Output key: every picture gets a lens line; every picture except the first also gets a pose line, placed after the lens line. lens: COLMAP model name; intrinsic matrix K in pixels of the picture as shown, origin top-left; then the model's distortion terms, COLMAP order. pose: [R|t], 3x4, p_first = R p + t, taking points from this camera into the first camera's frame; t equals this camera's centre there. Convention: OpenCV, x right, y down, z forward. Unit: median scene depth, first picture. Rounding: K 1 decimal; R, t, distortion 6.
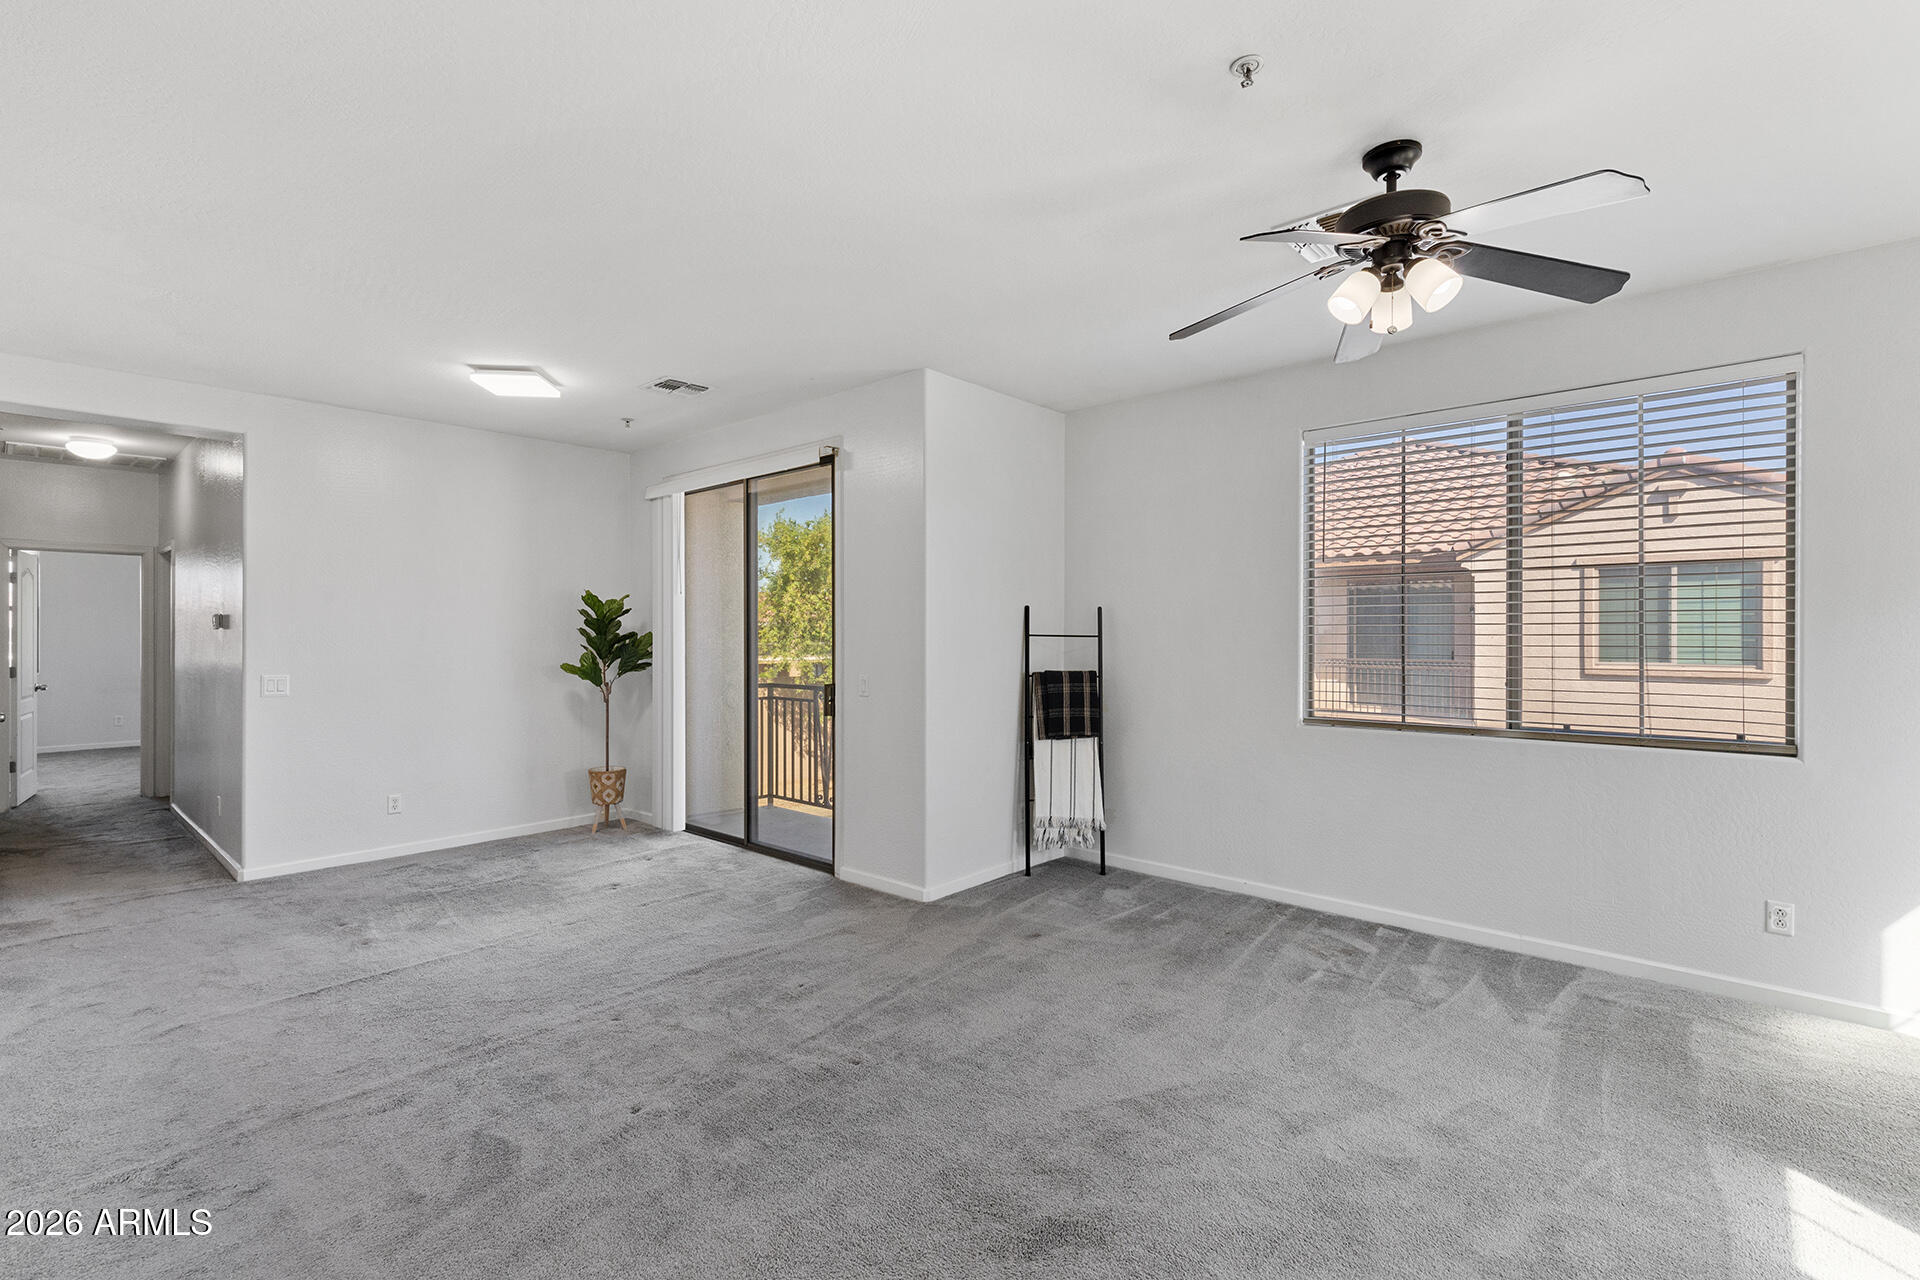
lens RADIAL K [[862.8, 0, 955.8], [0, 862.8, 633.2], [0, 0, 1]] dist [0.006903, -0.001353]
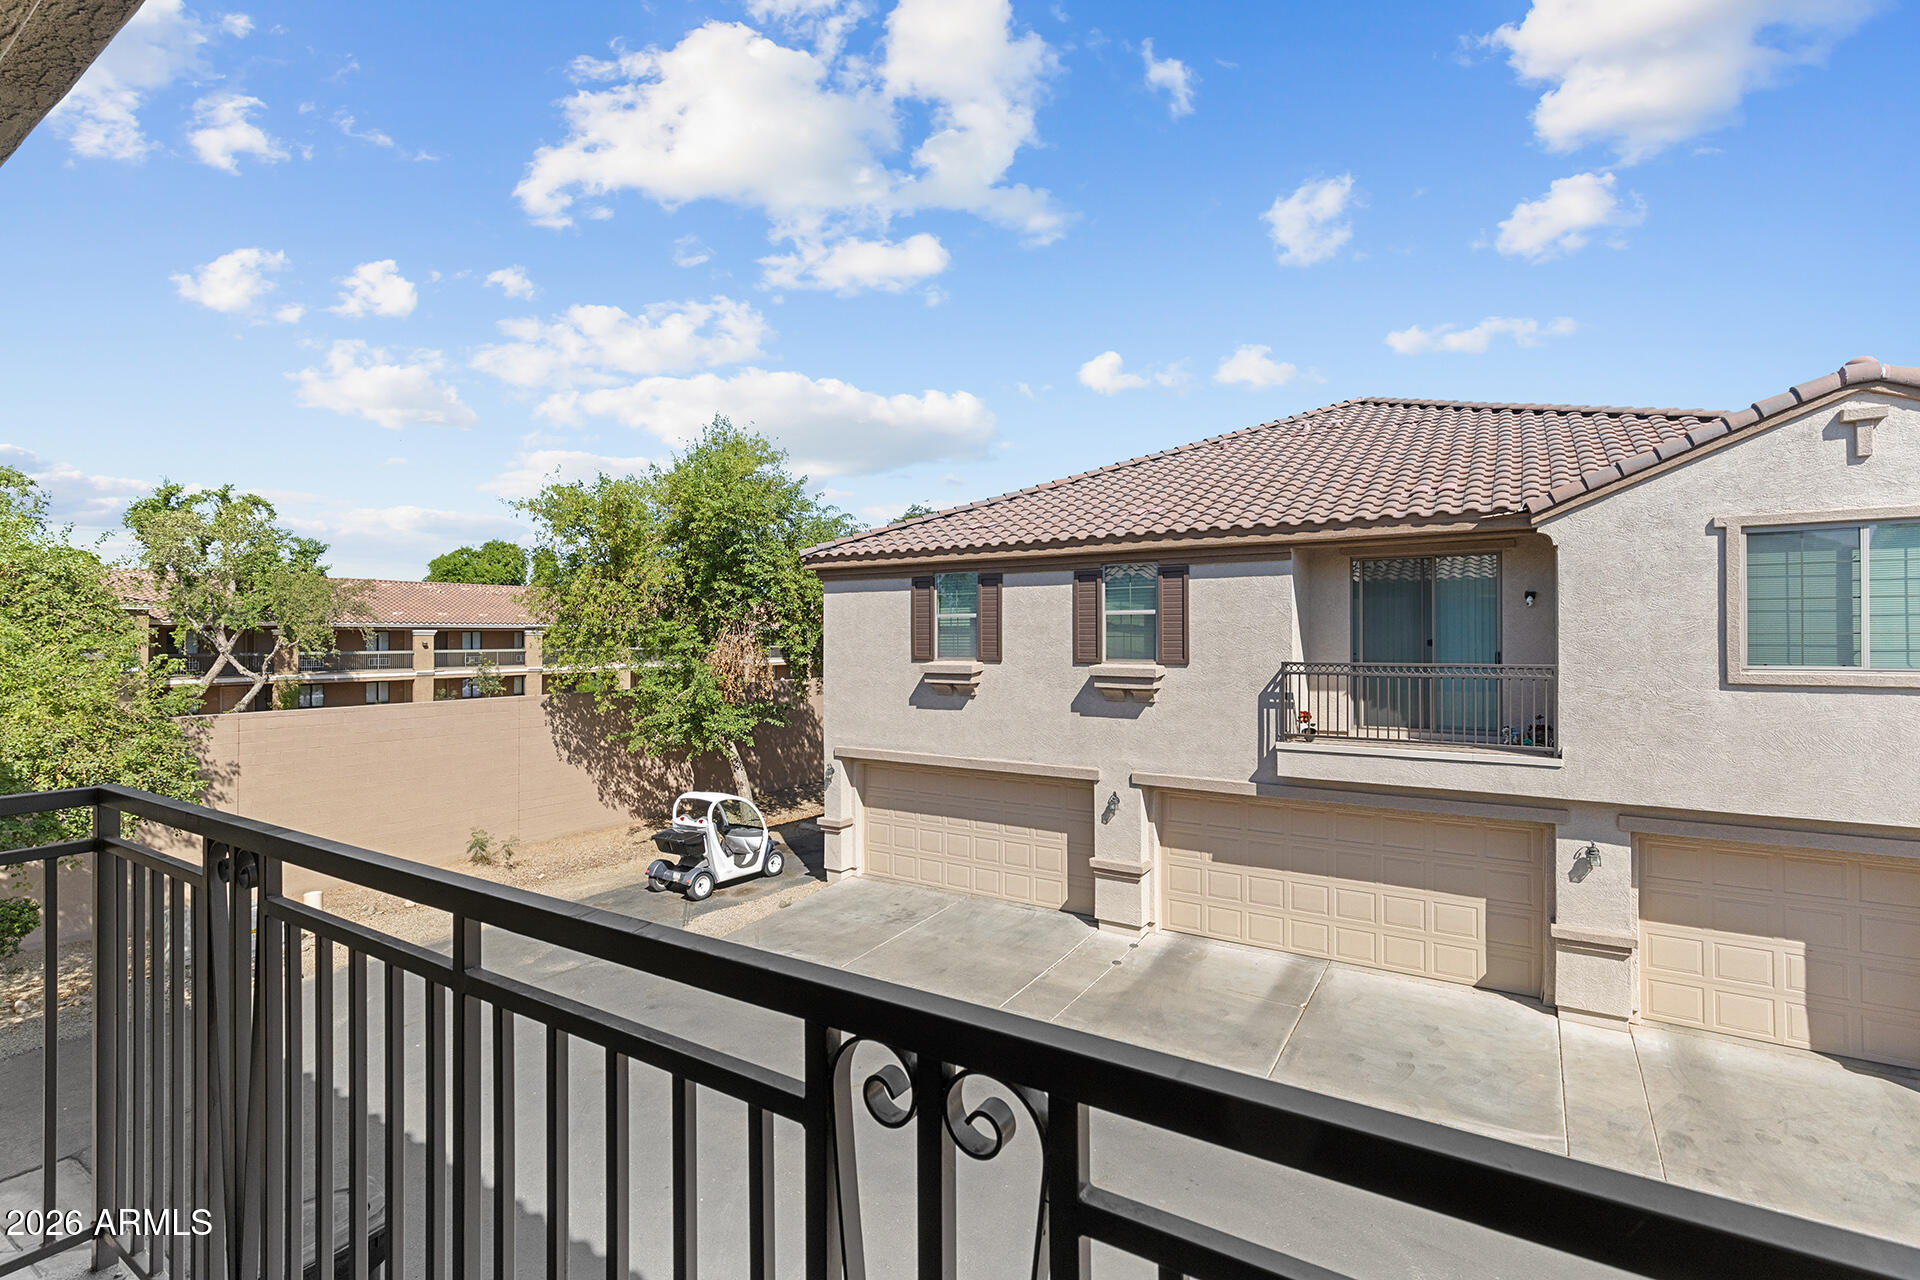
lens RADIAL K [[862.8, 0, 963.1], [0, 862.8, 633.8], [0, 0, 1]] dist [0.006903, -0.001353]
pose [[0.985371, -0.004099, 0.170376, 0.004394], [0.004804, 0.999982, -0.003725, 0.017919], [-0.170357, 0.004489, 0.985372, 1.120268]]
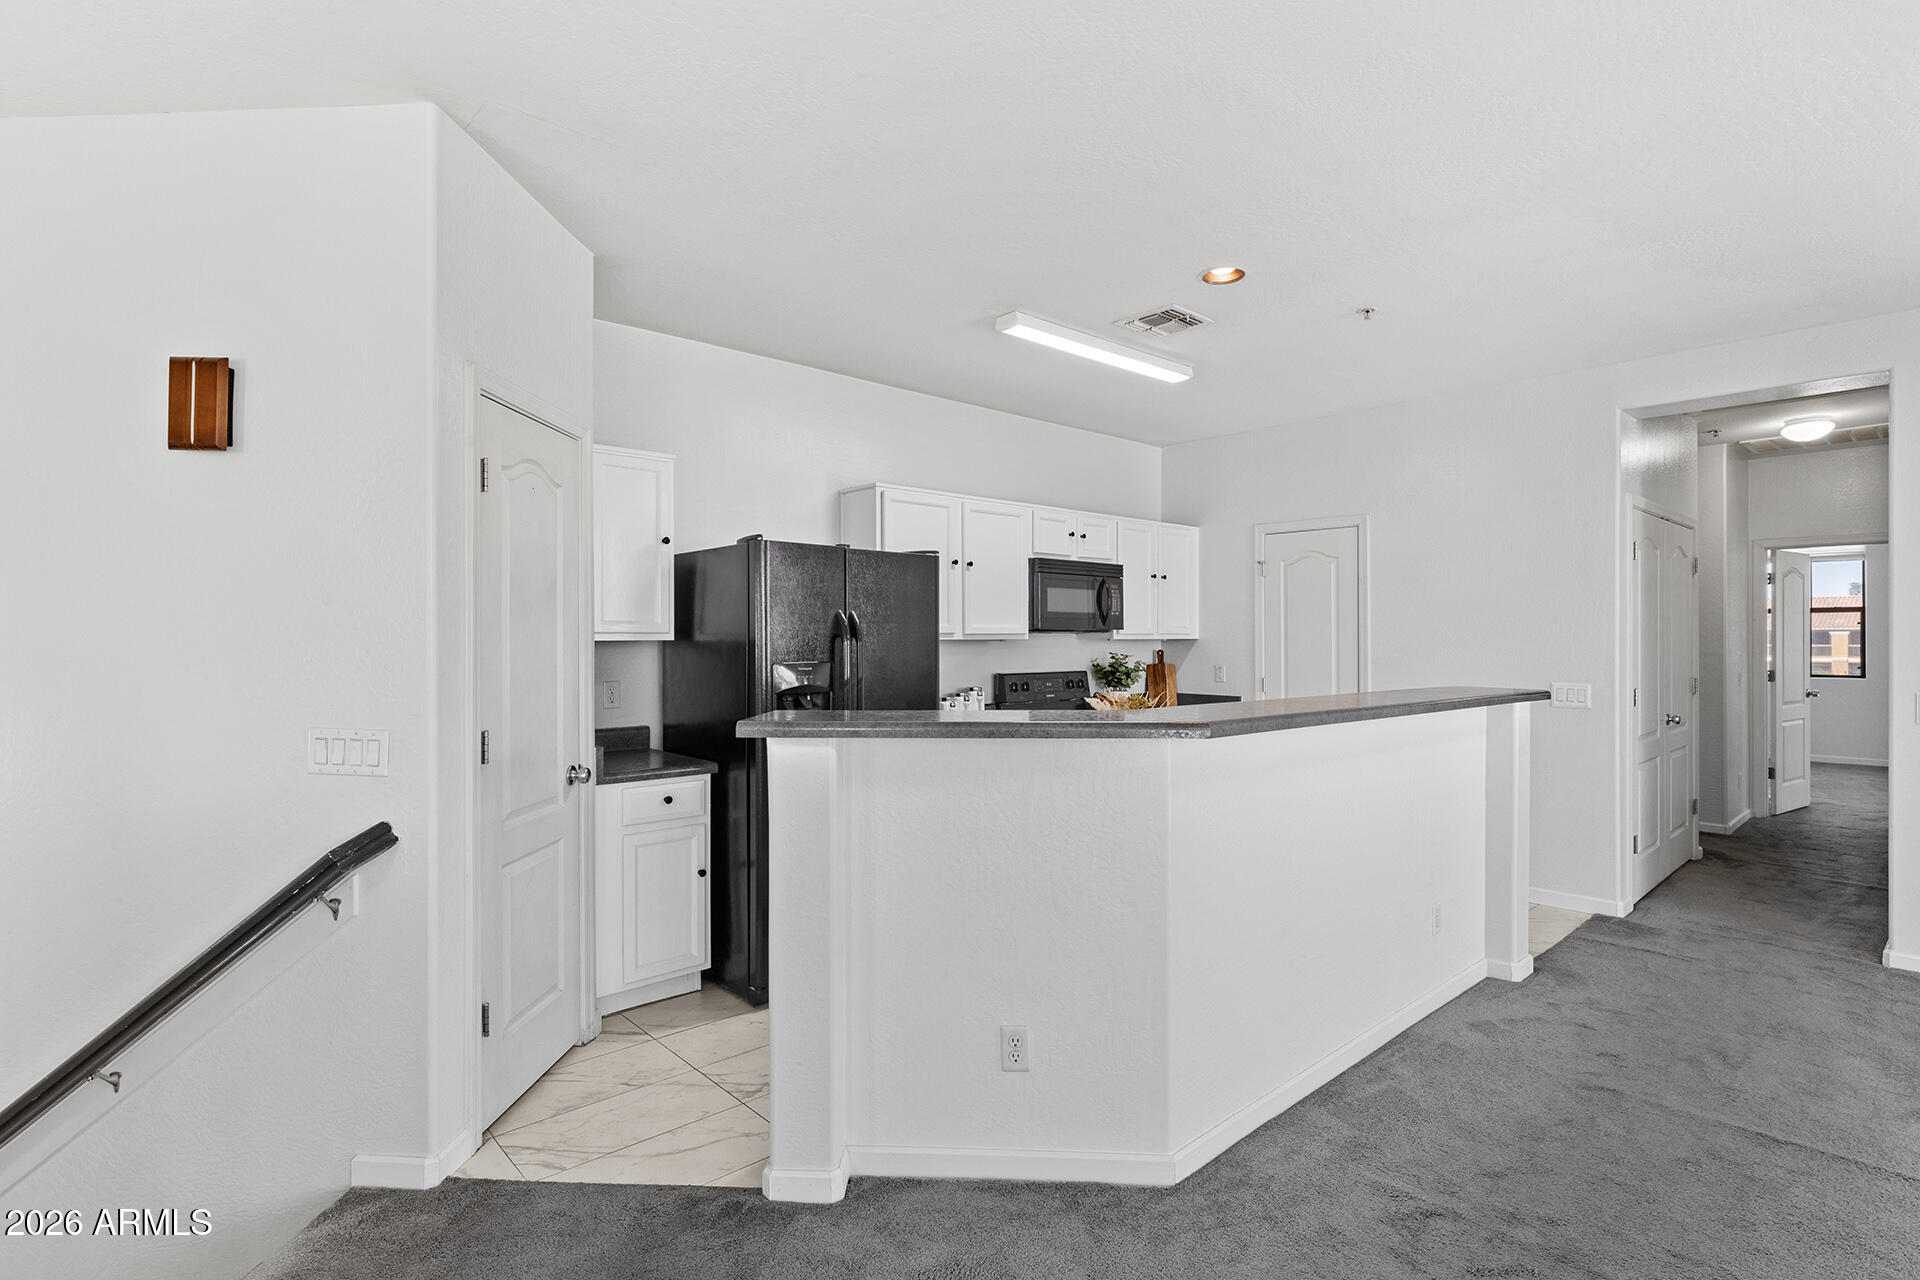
lens RADIAL K [[933.5, 0, 955.7], [0, 933.5, 639.9], [0, 0, 1]] dist [-0.000570, 0.000088]
pose [[-0.092367, 0.005052, -0.995712, 0.060387], [0.000354, 0.999987, 0.005041, -0.001572], [0.995725, 0.000113, -0.092367, 0.275131]]
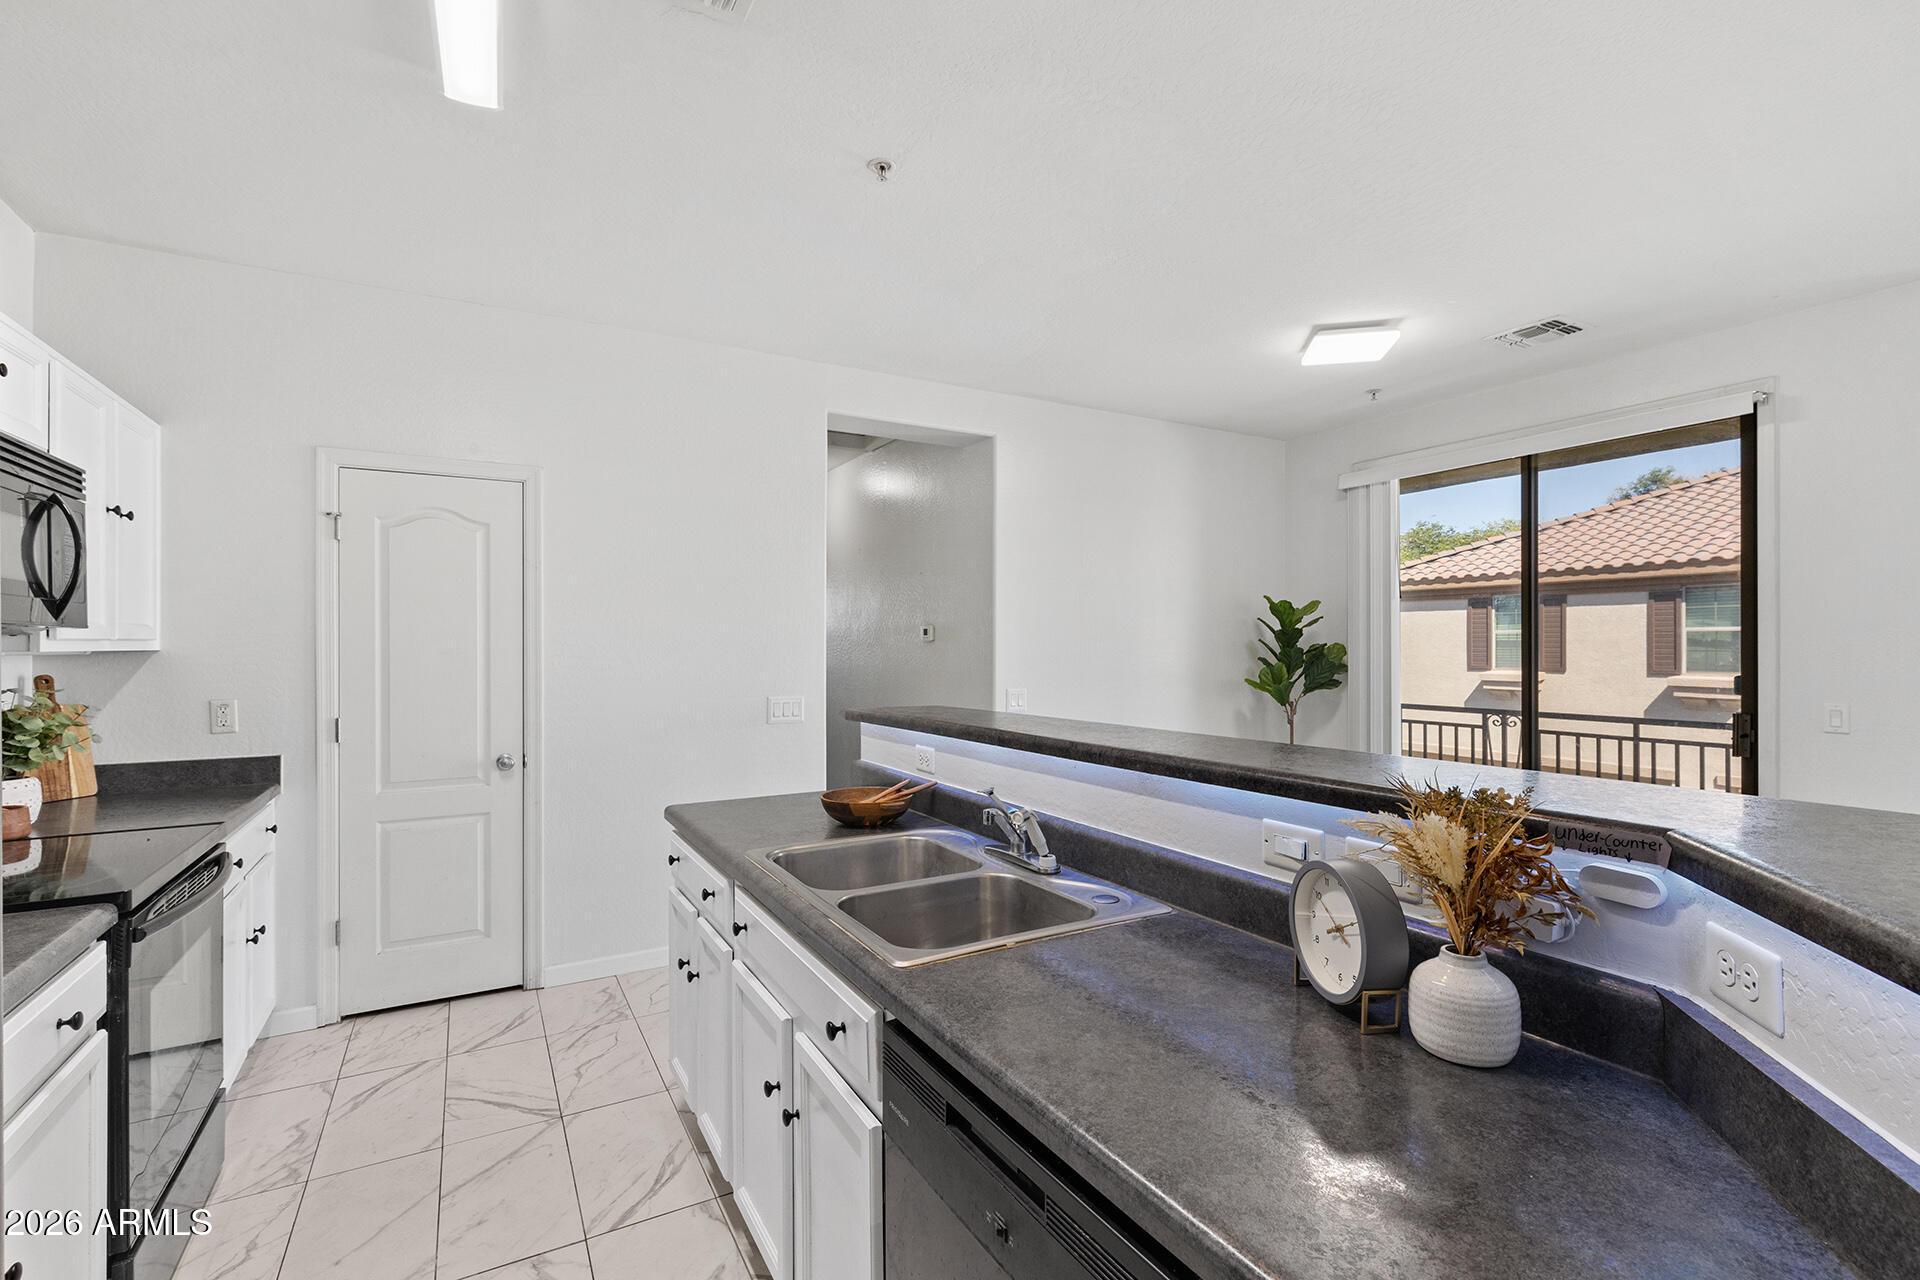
lens RADIAL K [[862.8, 0, 964.2], [0, 862.8, 644.3], [0, 0, 1]] dist [0.006903, -0.001353]
pose [[0.952774, -0.001025, -0.303677, -0.569417], [0.000394, 0.999998, -0.002142, 0.001149], [0.303679, 0.001921, 0.952773, 0.085175]]
